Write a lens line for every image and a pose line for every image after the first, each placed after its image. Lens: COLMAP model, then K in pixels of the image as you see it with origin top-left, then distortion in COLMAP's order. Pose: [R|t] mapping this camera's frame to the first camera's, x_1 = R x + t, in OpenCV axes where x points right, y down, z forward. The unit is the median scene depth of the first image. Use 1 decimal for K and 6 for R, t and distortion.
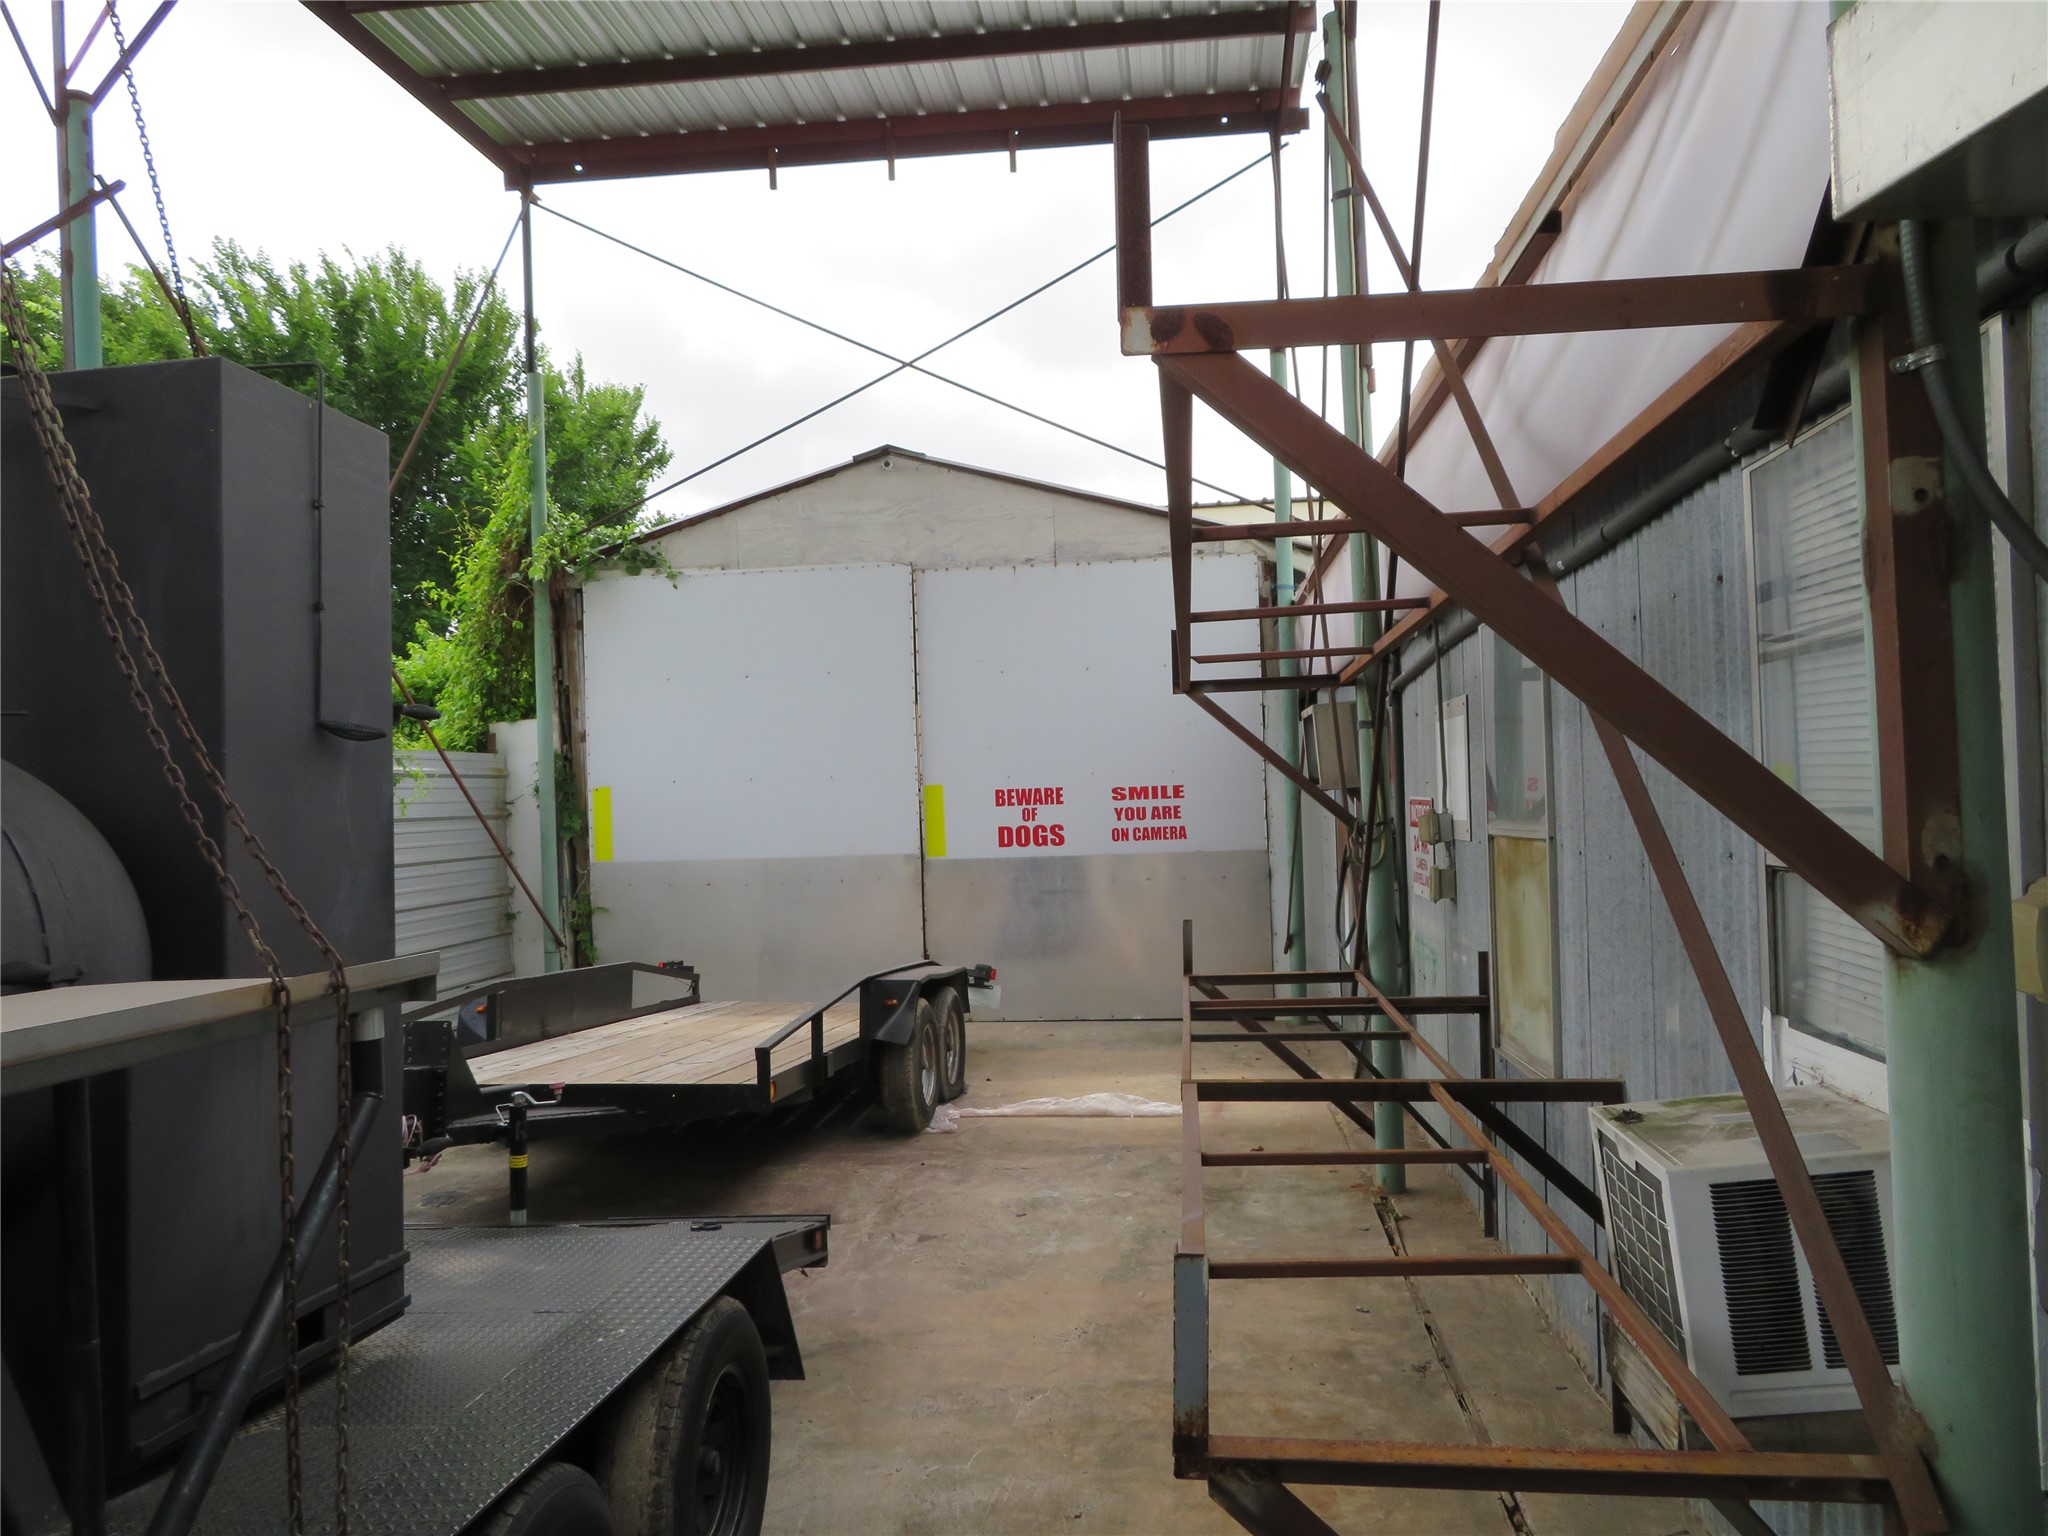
lens RADIAL K [[1486.5, 0, 1012.1], [0, 1486.5, 765.7], [0, 0, 1]] dist [-0.021260, 0.027602]
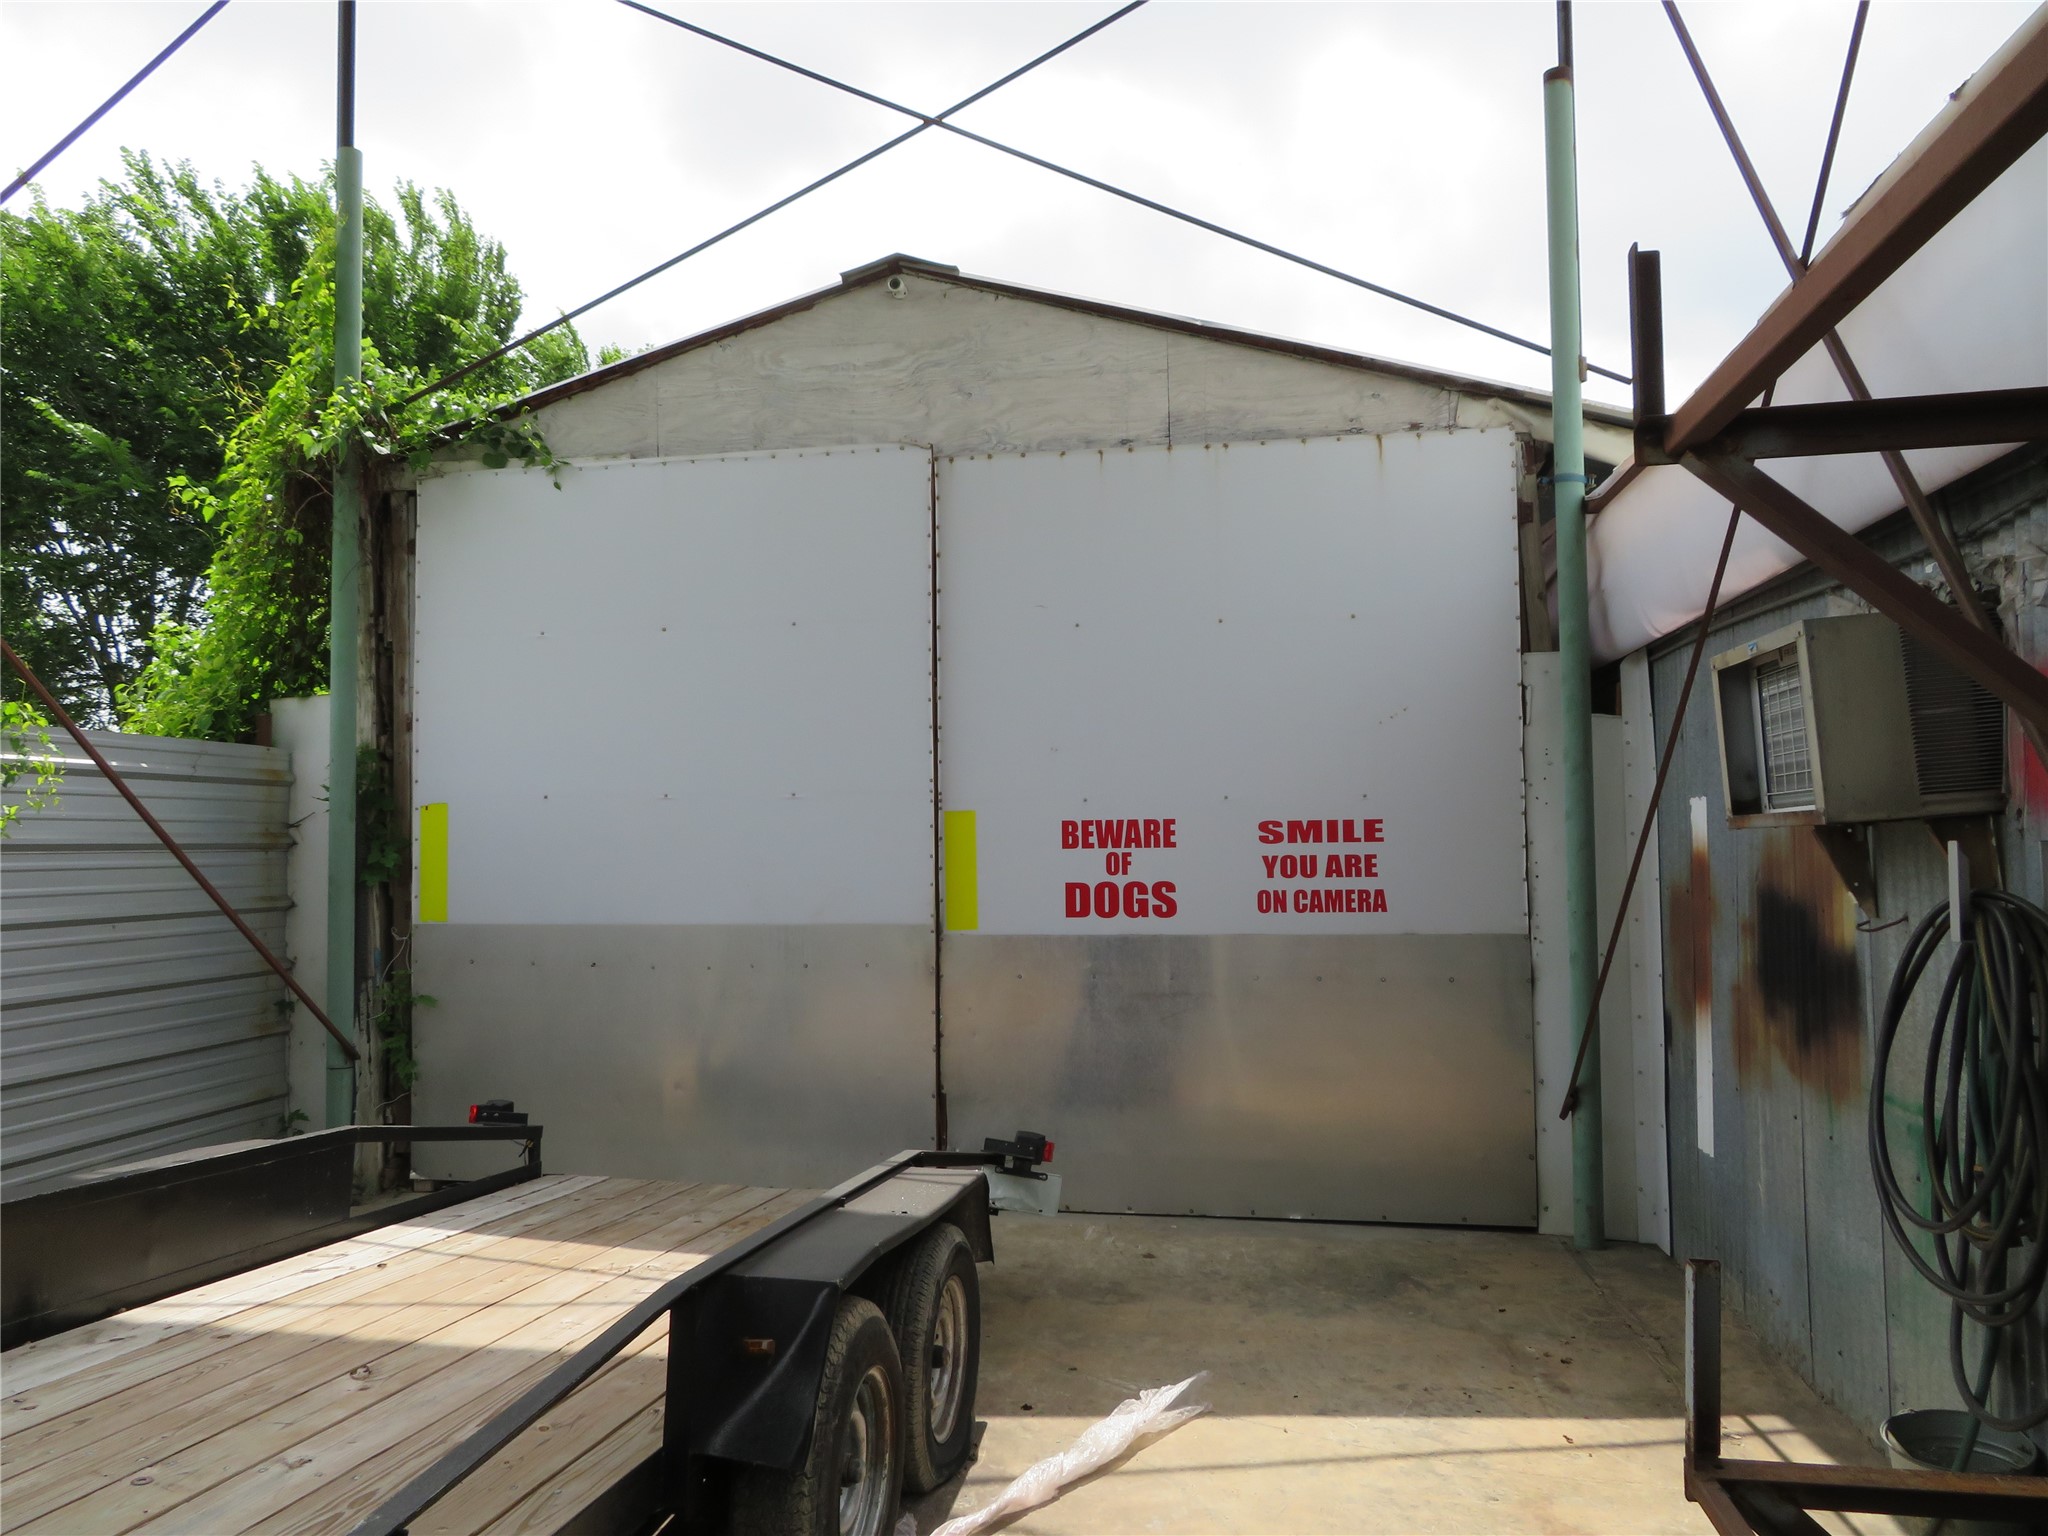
lens RADIAL K [[1486.5, 0, 1012.1], [0, 1486.5, 765.7], [0, 0, 1]] dist [-0.021260, 0.027602]
pose [[0.998113, 0.019636, -0.058174, 0.003079], [-0.021300, 0.999378, -0.028121, 0.011181], [0.057586, 0.029308, 0.997910, 0.398152]]
